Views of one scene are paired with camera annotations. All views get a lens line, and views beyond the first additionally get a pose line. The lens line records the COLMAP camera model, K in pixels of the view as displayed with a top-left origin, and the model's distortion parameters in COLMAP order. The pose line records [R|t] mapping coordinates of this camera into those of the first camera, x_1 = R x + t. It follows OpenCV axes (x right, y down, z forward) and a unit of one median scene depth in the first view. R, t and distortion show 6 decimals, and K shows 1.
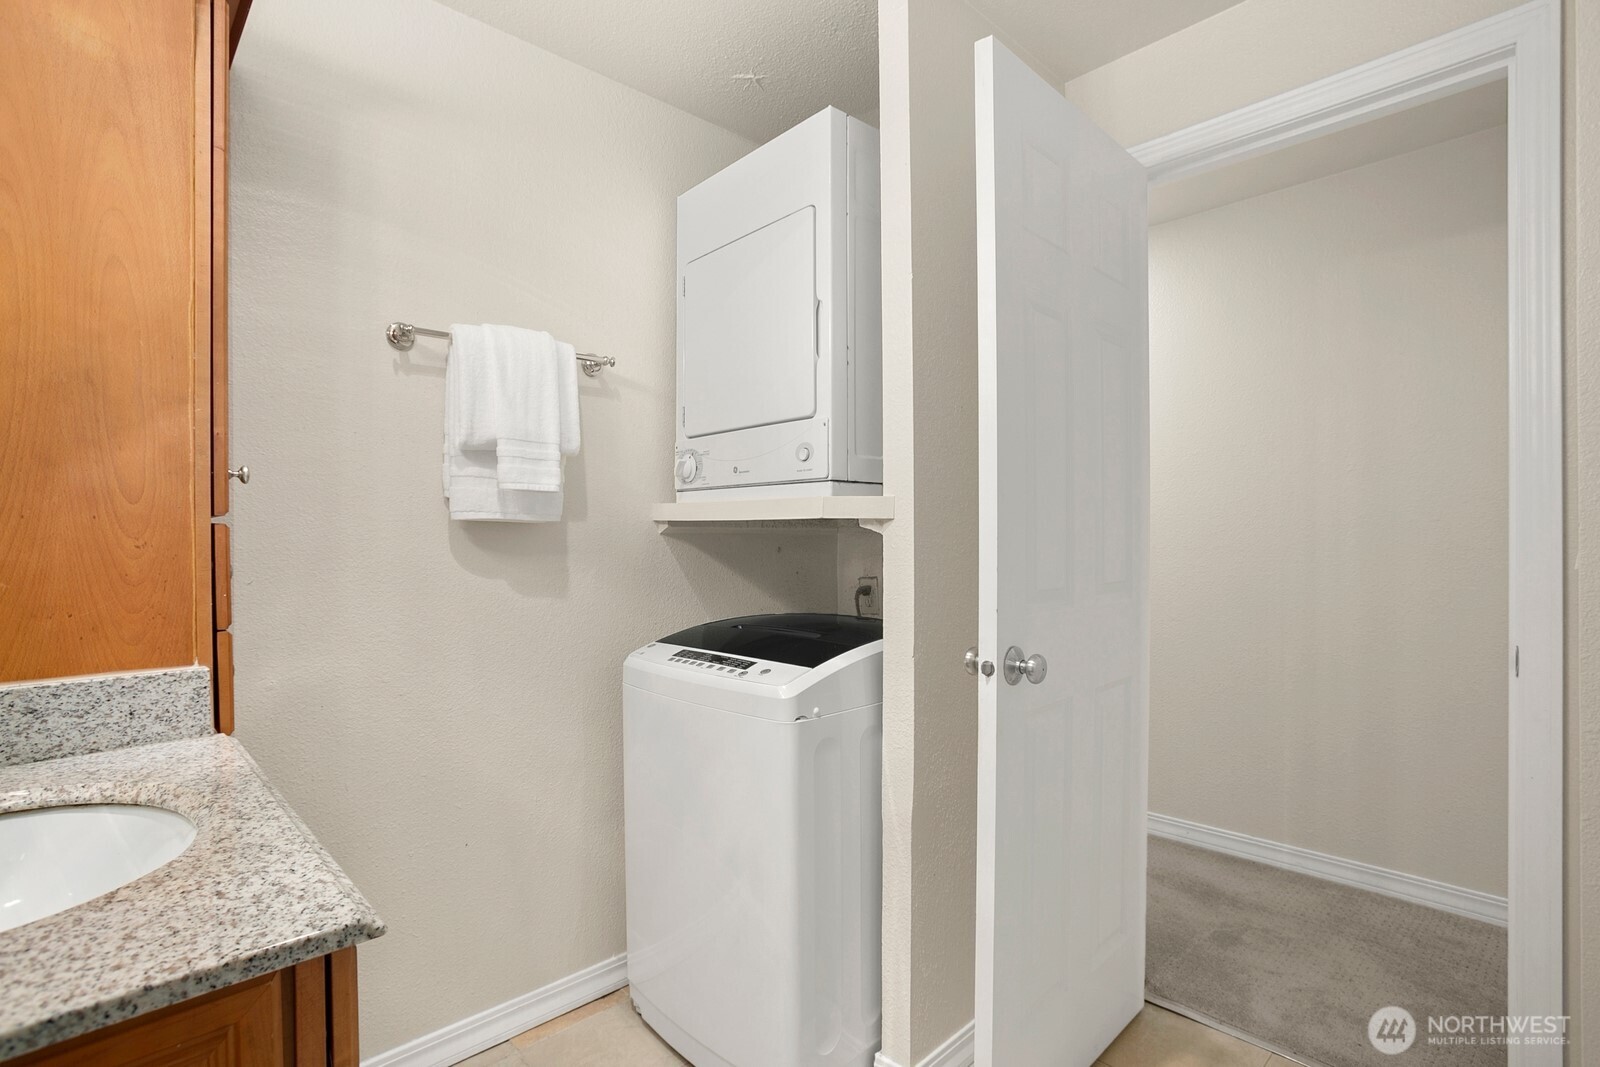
lens RADIAL K [[777.8, 0, 797.6], [0, 777.8, 529.3], [0, 0, 1]] dist [-0.050667, 0.021312]
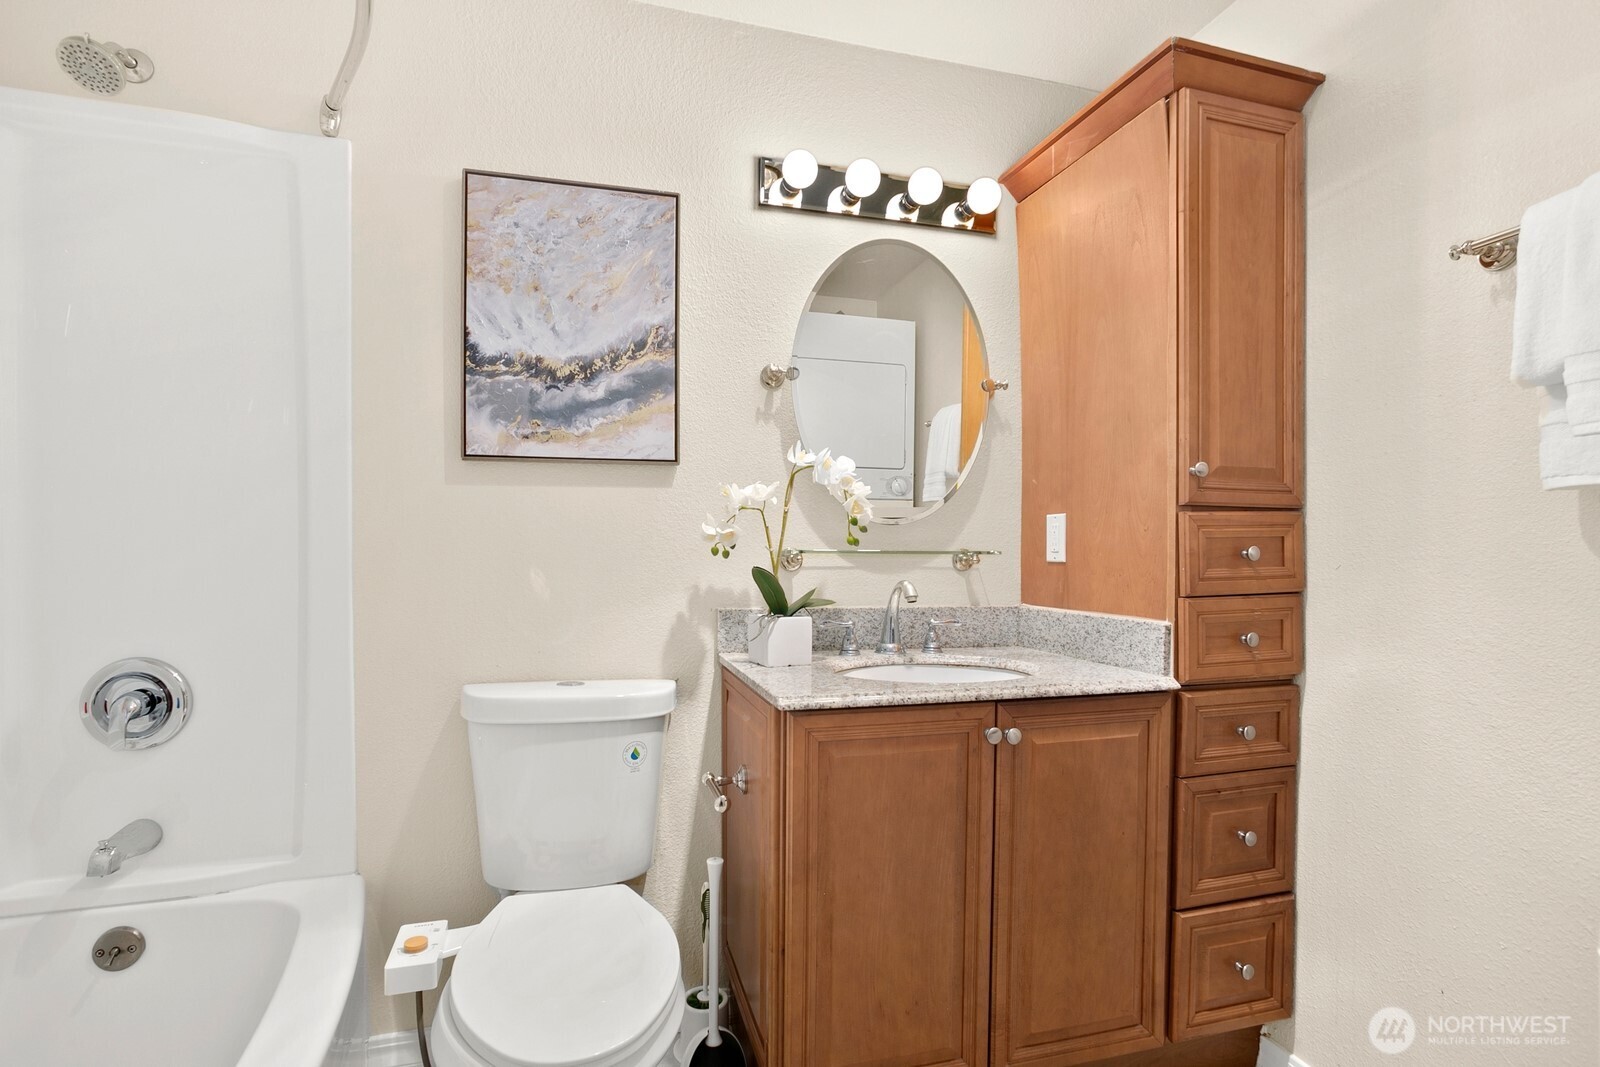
lens RADIAL K [[777.8, 0, 796.2], [0, 777.8, 549.7], [0, 0, 1]] dist [-0.050667, 0.021312]
pose [[-0.468962, 0.006193, -0.883196, 0.701361], [0.005607, 0.999976, 0.004035, 0.050376], [0.883200, -0.003059, -0.468986, 1.111962]]
